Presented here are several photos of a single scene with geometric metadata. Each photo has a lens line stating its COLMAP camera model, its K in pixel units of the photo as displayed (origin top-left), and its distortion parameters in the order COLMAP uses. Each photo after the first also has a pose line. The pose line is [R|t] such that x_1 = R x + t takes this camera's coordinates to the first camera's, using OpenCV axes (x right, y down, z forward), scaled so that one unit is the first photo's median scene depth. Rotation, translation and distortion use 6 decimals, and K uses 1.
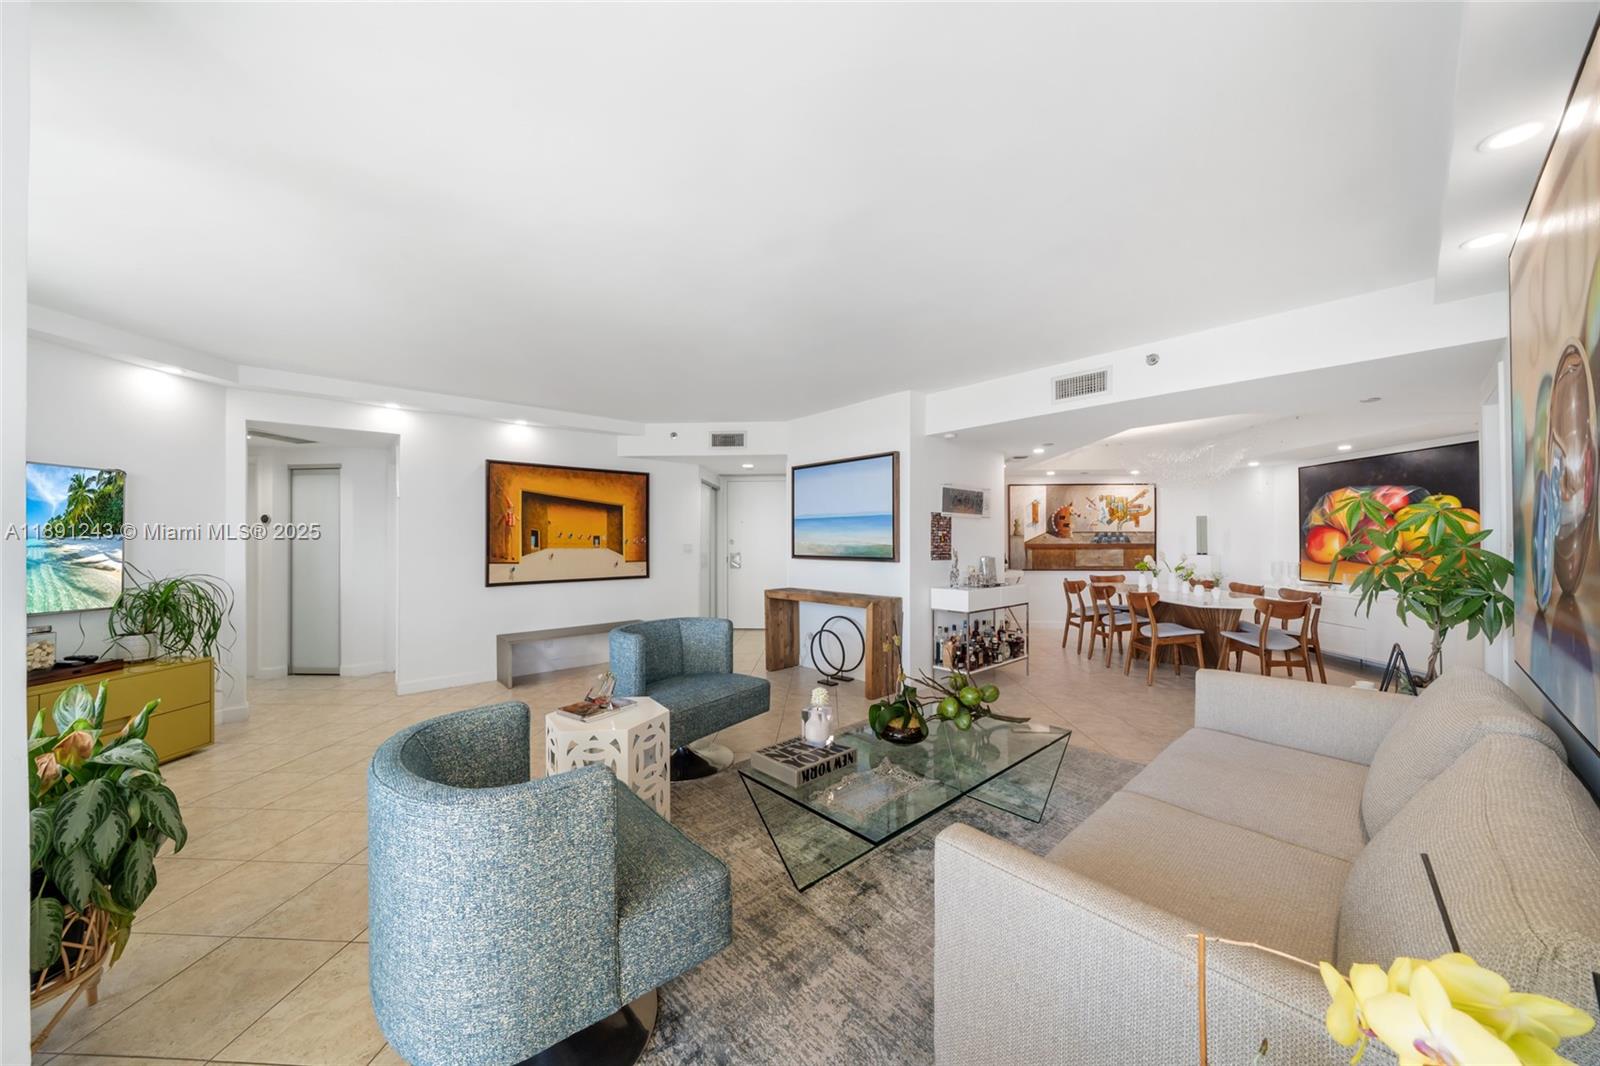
lens RADIAL K [[551.4, 0, 792.5], [0, 551.4, 530.3], [0, 0, 1]] dist [-0.006323, 0.000051]
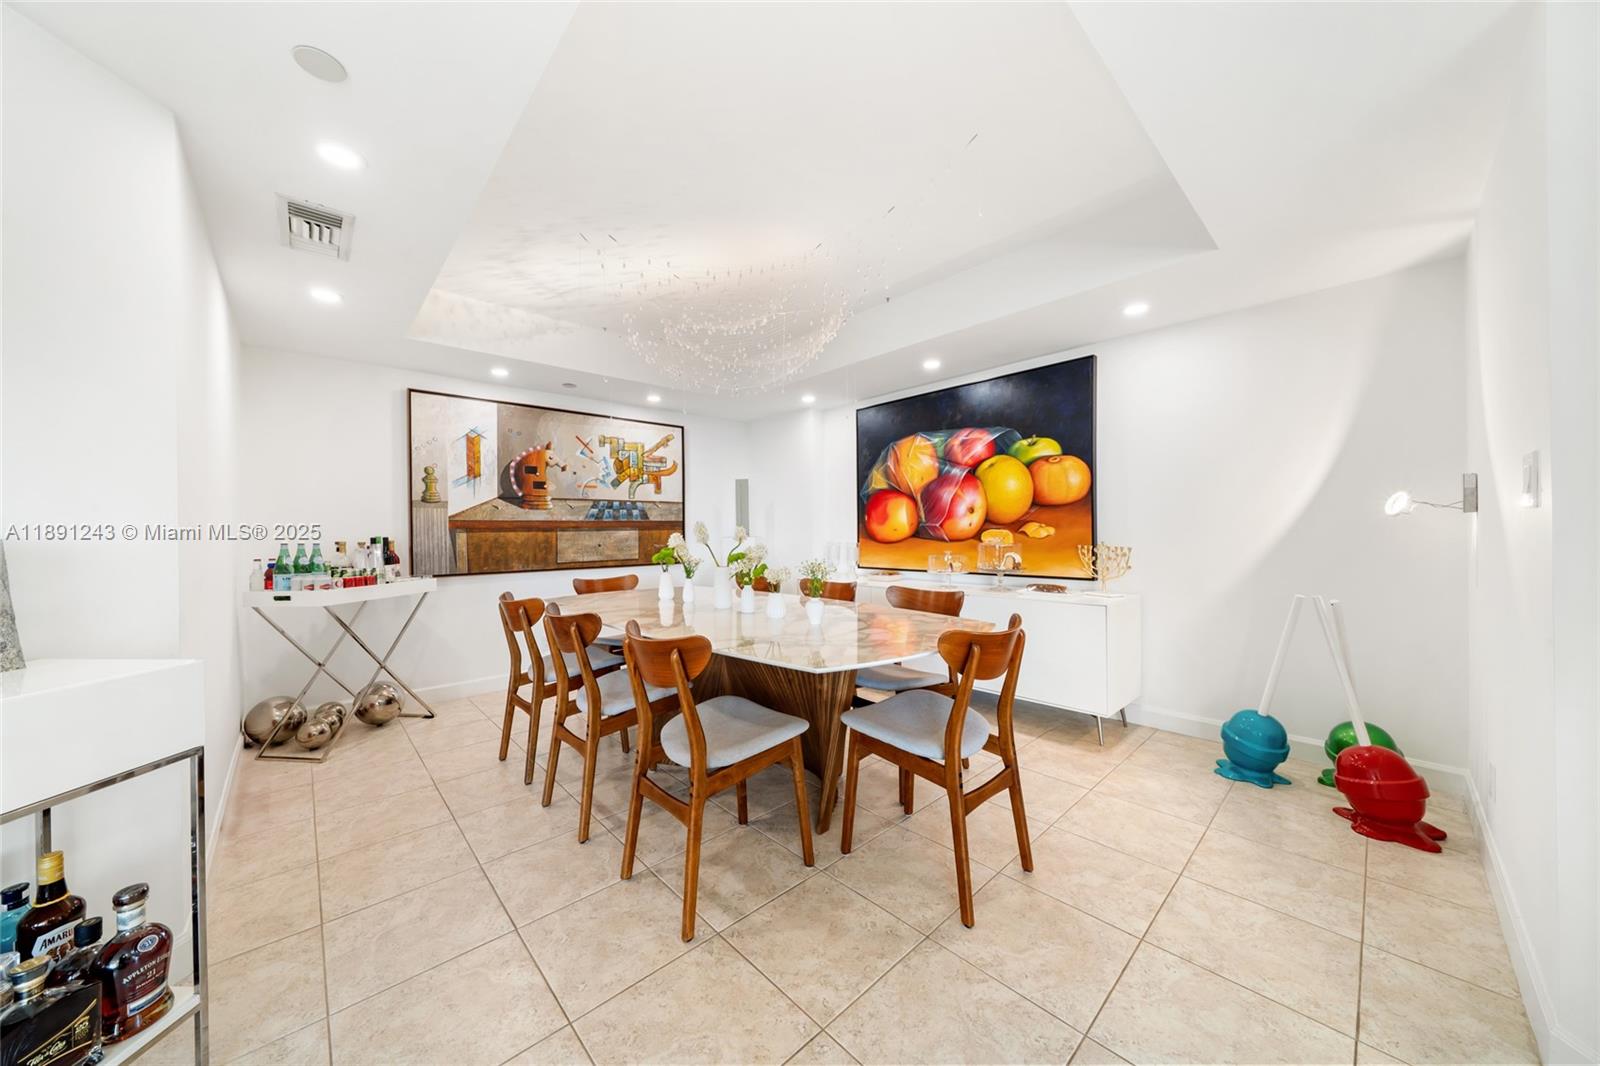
lens RADIAL K [[551.4, 0, 792.5], [0, 551.4, 530.3], [0, 0, 1]] dist [-0.006323, 0.000051]
pose [[0.702875, -0.006121, 0.711287, 0.341287], [0.002144, 0.999977, 0.006486, 0.036044], [-0.711310, -0.003034, 0.702871, 0.534179]]
